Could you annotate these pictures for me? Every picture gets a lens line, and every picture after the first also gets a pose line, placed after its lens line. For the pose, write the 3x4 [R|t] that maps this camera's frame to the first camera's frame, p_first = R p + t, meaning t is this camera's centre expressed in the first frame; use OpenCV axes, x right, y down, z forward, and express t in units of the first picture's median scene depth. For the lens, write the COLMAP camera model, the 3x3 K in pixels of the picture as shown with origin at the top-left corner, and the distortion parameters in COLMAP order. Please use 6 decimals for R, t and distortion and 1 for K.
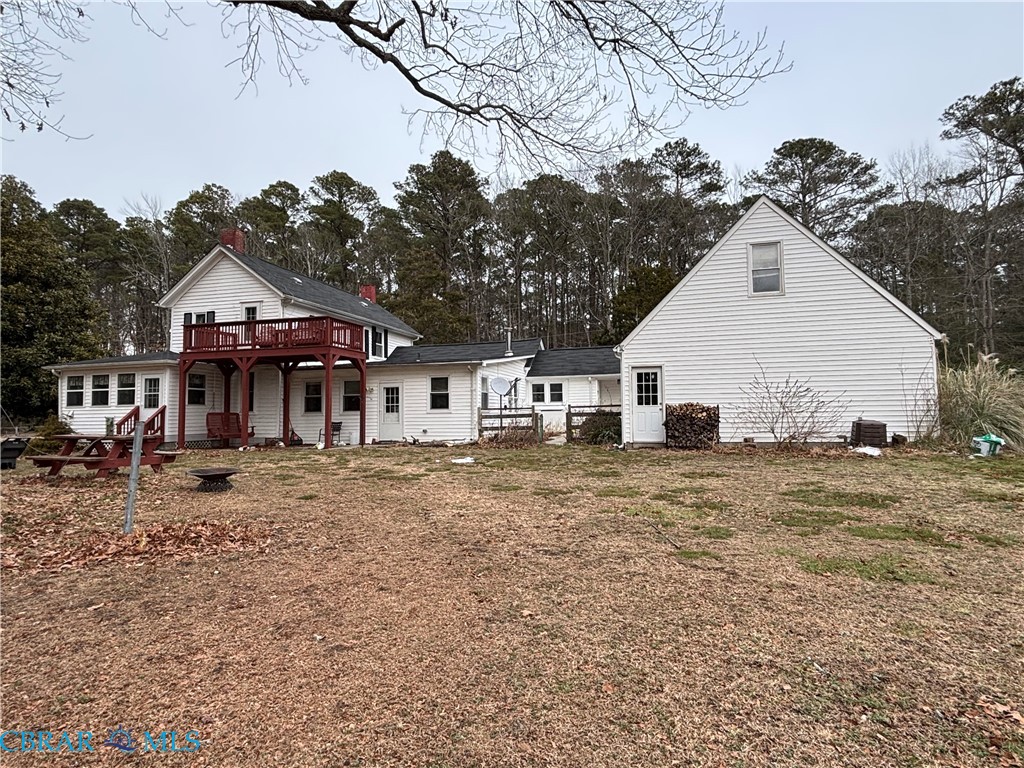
lens RADIAL K [[611.3, 0, 512.0], [0, 611.3, 384.0], [0, 0, 1]] dist [0.029980, -0.033438]
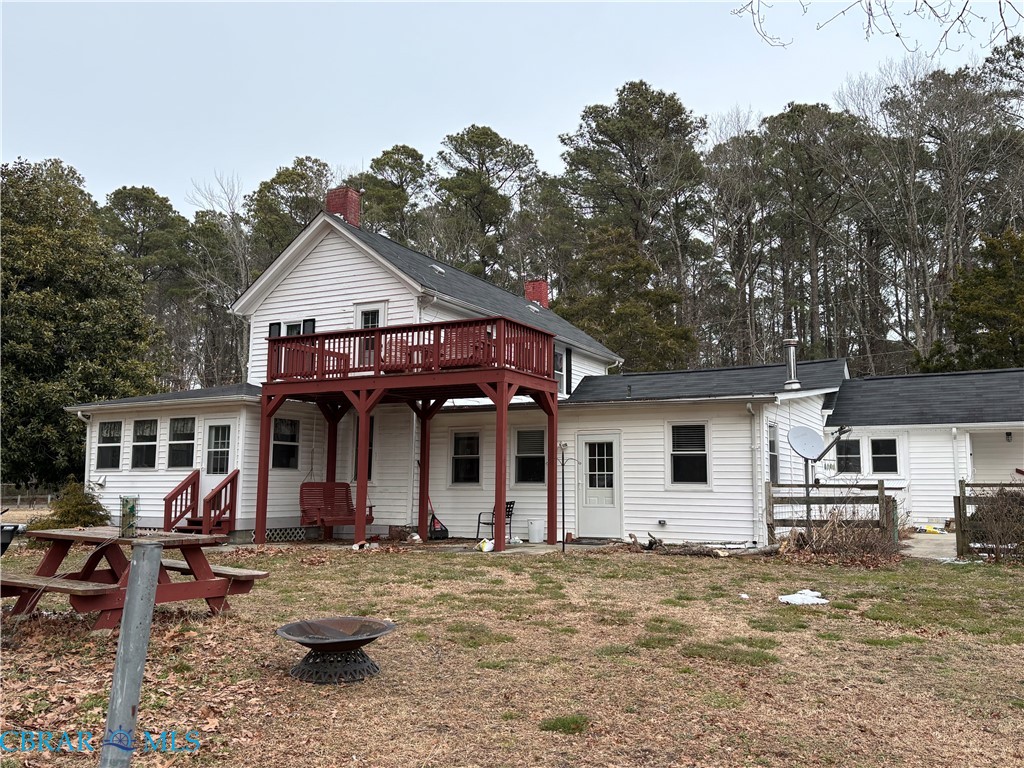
lens RADIAL K [[881.0, 0, 512.0], [0, 881.0, 384.0], [0, 0, 1]] dist [0.131522, -0.205315]
pose [[0.976634, -0.005990, -0.214825, -0.093195], [-0.007694, 0.997996, -0.062806, 0.003146], [0.214770, 0.062991, 0.974631, 0.165701]]
